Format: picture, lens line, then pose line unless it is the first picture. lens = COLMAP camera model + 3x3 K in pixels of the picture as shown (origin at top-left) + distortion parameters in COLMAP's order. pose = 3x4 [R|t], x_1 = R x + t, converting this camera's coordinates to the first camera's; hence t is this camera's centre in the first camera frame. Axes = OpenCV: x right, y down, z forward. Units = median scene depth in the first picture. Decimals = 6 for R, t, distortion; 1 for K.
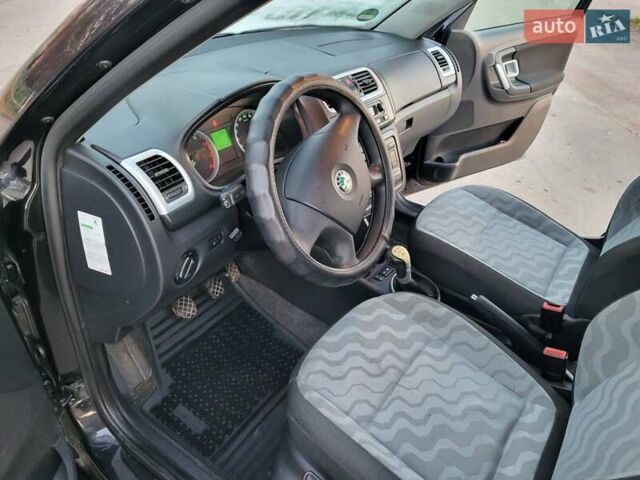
lens RADIAL K [[480.2, 0, 320.9], [0, 480.2, 239.7], [0, 0, 1]] dist [0.046404, -0.030246]
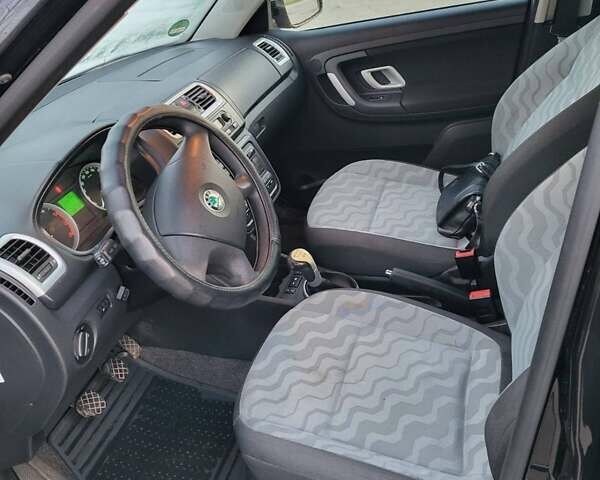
lens RADIAL K [[609.7, 0, 300.6], [0, 609.7, 238.9], [0, 0, 1]] dist [0.046043, 0.000000]
pose [[0.927057, -0.342446, 0.152629, -0.004028], [0.352669, 0.934664, -0.045026, 0.058681], [-0.127238, 0.095569, 0.987257, -0.193063]]
